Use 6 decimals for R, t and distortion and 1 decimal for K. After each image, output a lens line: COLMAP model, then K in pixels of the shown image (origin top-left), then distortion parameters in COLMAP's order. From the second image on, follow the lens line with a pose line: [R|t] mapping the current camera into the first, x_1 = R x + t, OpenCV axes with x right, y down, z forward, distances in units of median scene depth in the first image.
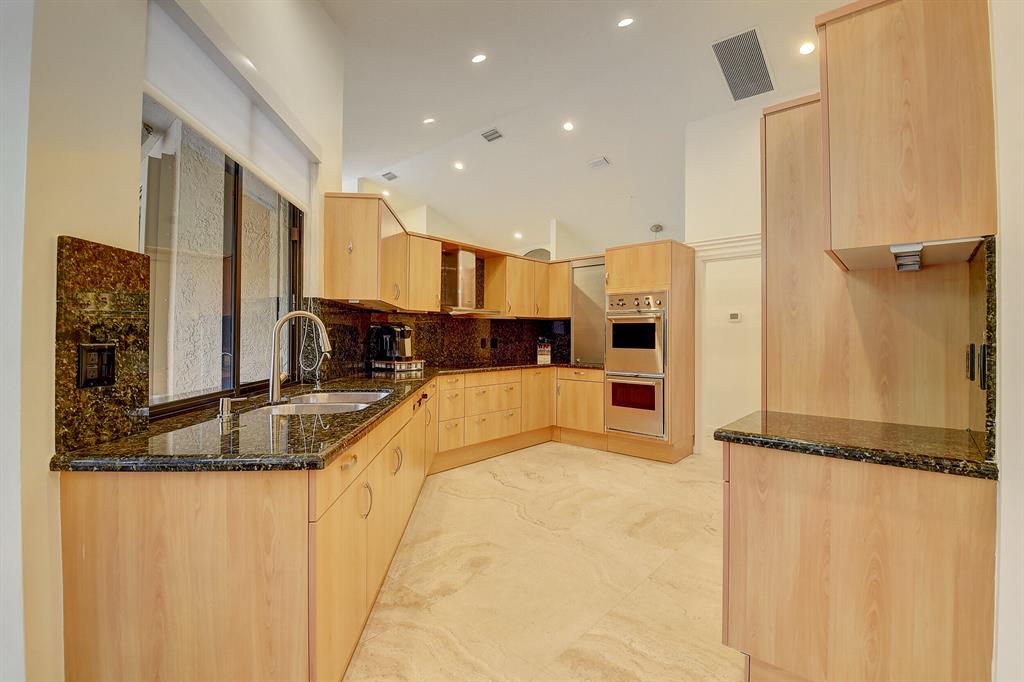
lens RADIAL K [[455.5, 0, 507.9], [0, 455.5, 332.9], [0, 0, 1]] dist [-0.001368, -0.014104]
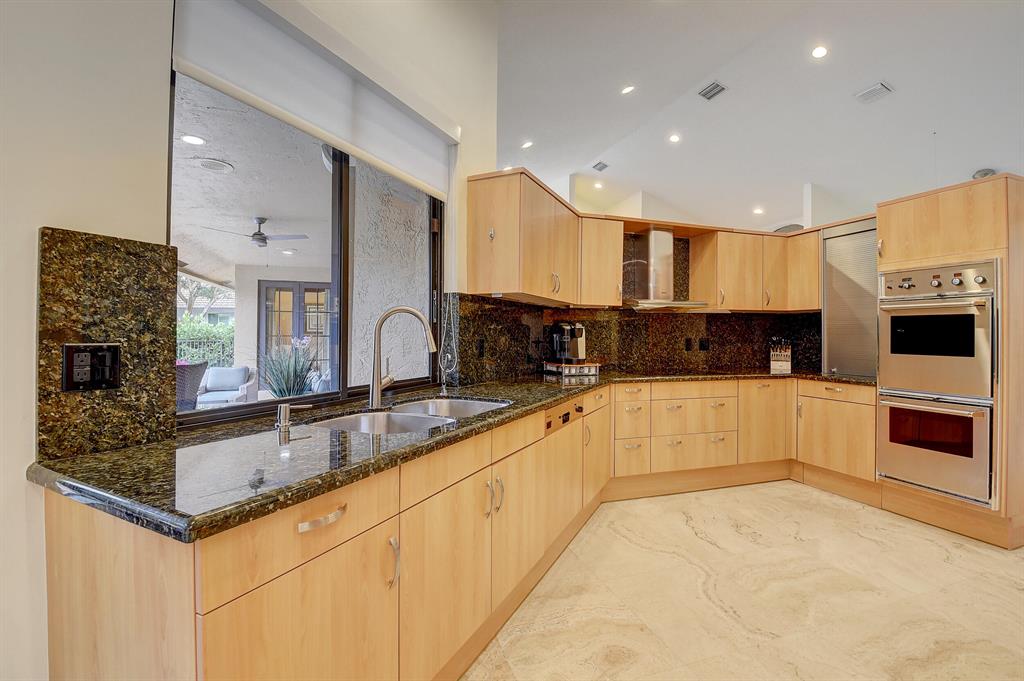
lens RADIAL K [[455.5, 0, 502.2], [0, 455.5, 331.8], [0, 0, 1]] dist [-0.001368, -0.014104]
pose [[0.866501, -0.003001, -0.499167, 0.102226], [0.002728, 0.999995, -0.001277, 0.001444], [0.499169, -0.000256, 0.866505, 0.233617]]
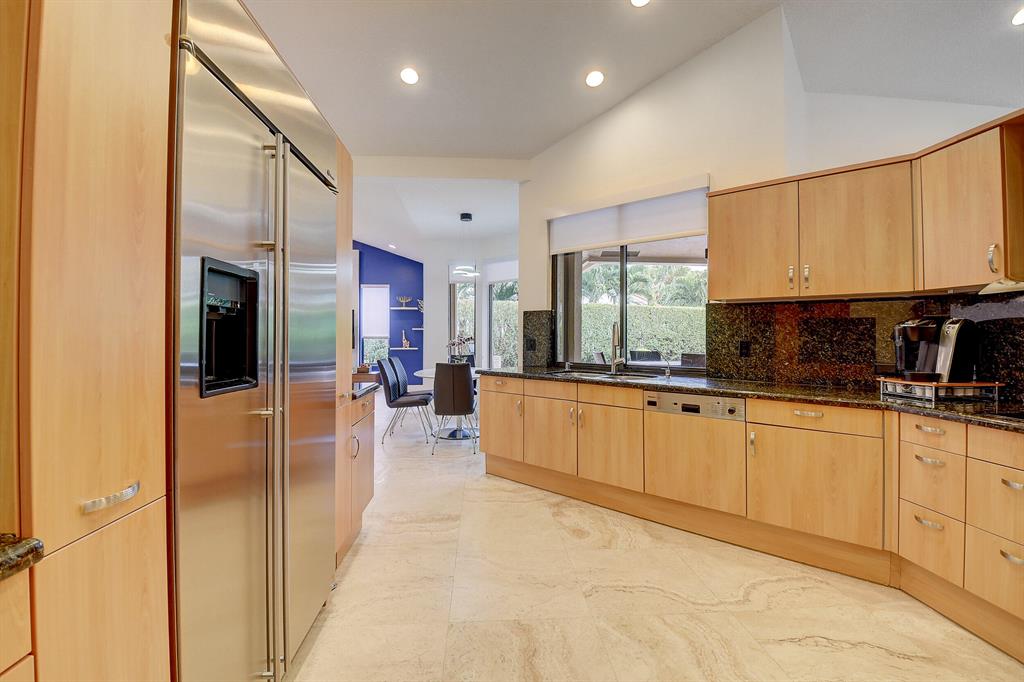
lens RADIAL K [[455.5, 0, 511.3], [0, 455.5, 334.8], [0, 0, 1]] dist [-0.001368, -0.014104]
pose [[-0.702525, -0.008177, -0.711612, 0.677553], [-0.001163, 0.999946, -0.010343, 0.012157], [0.711658, -0.006438, -0.702496, 1.302356]]
